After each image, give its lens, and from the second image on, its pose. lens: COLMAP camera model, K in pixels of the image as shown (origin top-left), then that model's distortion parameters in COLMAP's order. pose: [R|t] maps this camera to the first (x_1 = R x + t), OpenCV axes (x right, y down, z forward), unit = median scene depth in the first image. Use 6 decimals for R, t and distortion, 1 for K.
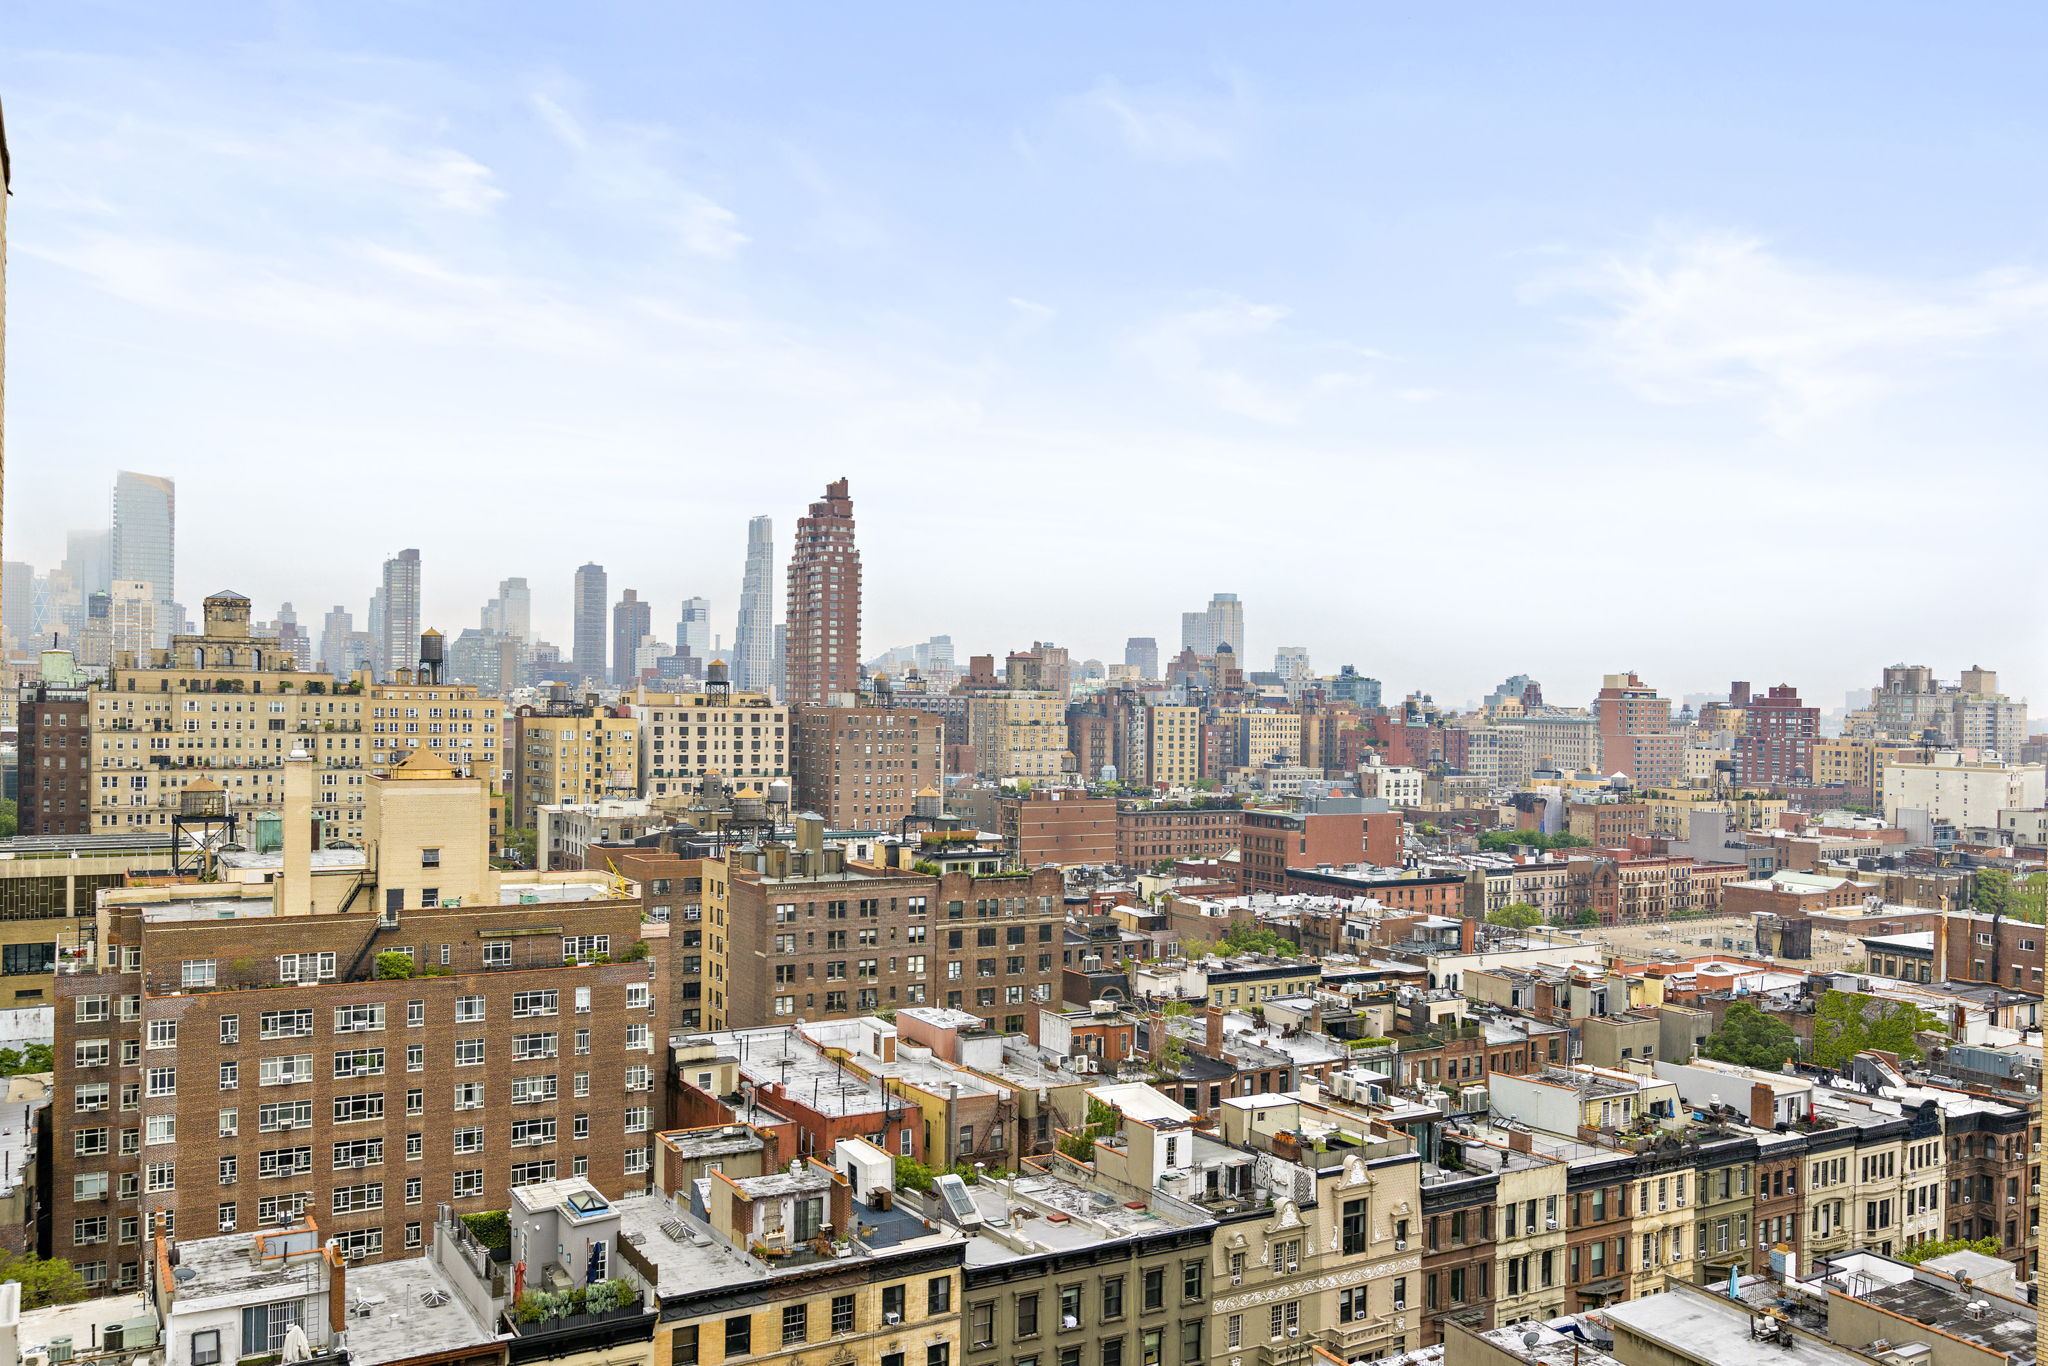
lens RADIAL K [[932.2, 0, 1042.9], [0, 932.2, 685.6], [0, 0, 1]] dist [0.000258, 0.011039]
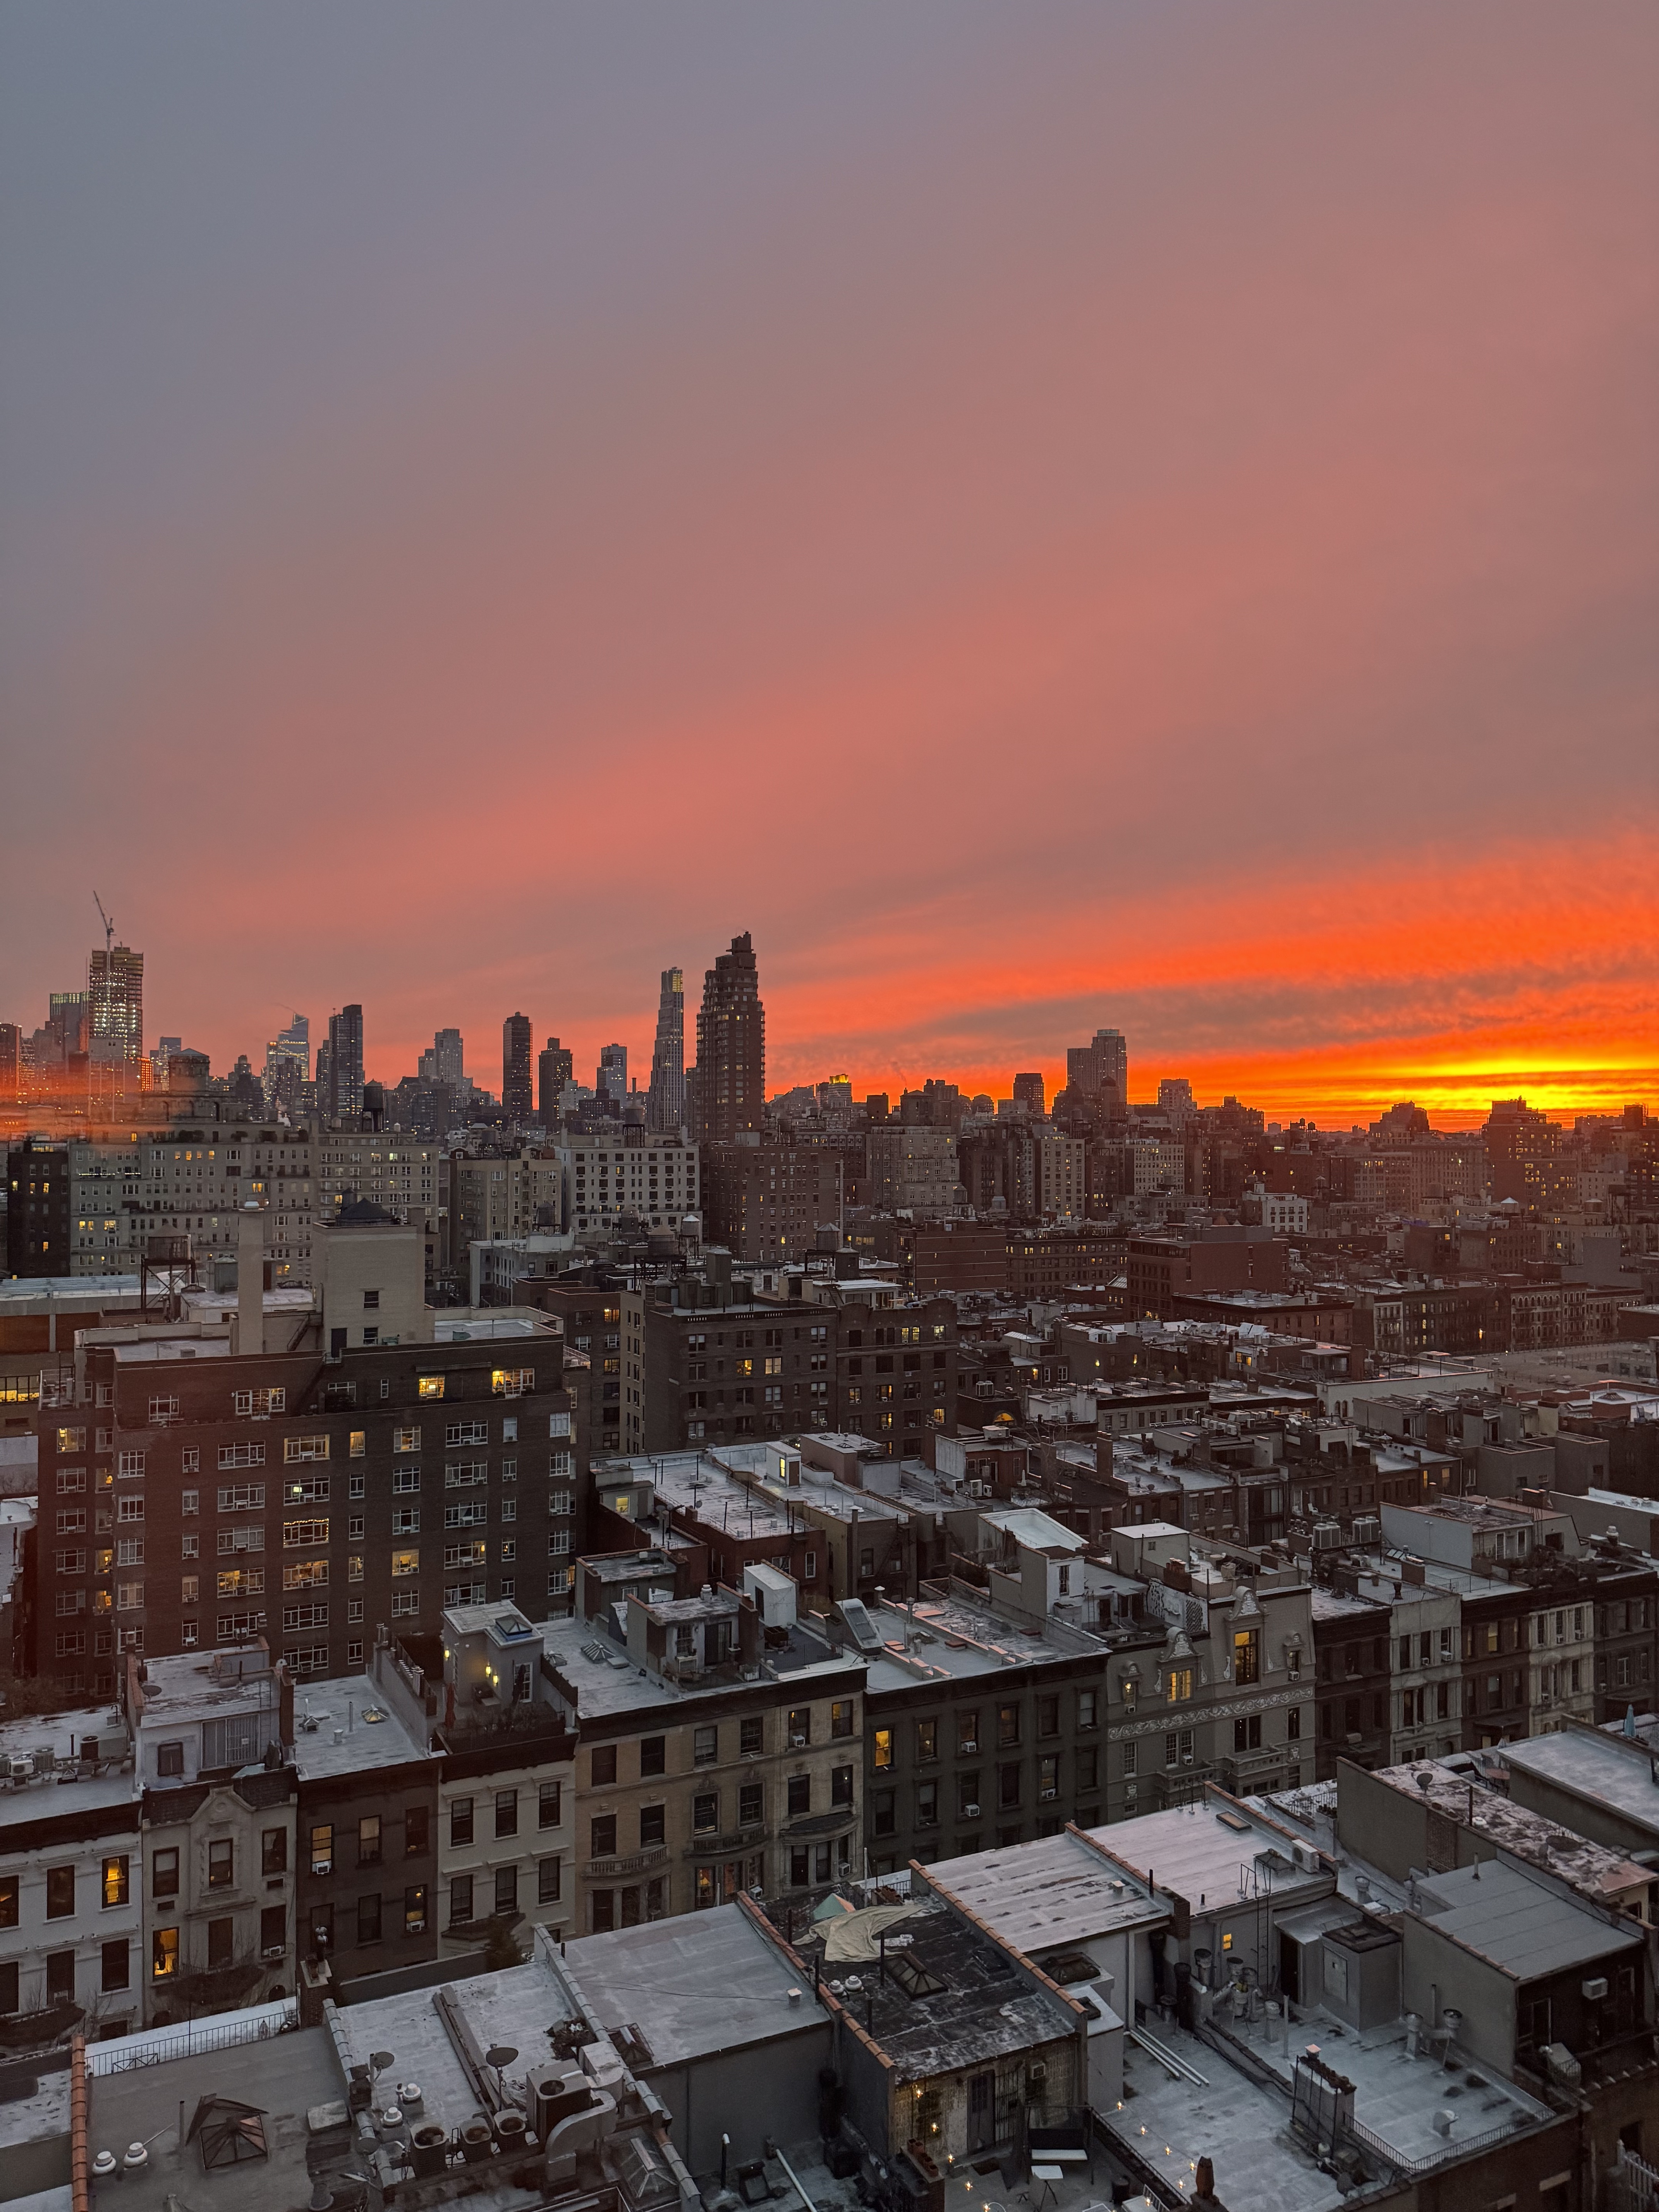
lens RADIAL K [[1542.1, 0, 830.6], [0, 1542.1, 1094.5], [0, 0, 1]] dist [0.105224, 0.000587]
pose [[0.982845, -0.018108, -0.183545, 0.203013], [0.008704, 0.998613, -0.051917, 0.059800], [0.184230, 0.049428, 0.981639, -0.718436]]
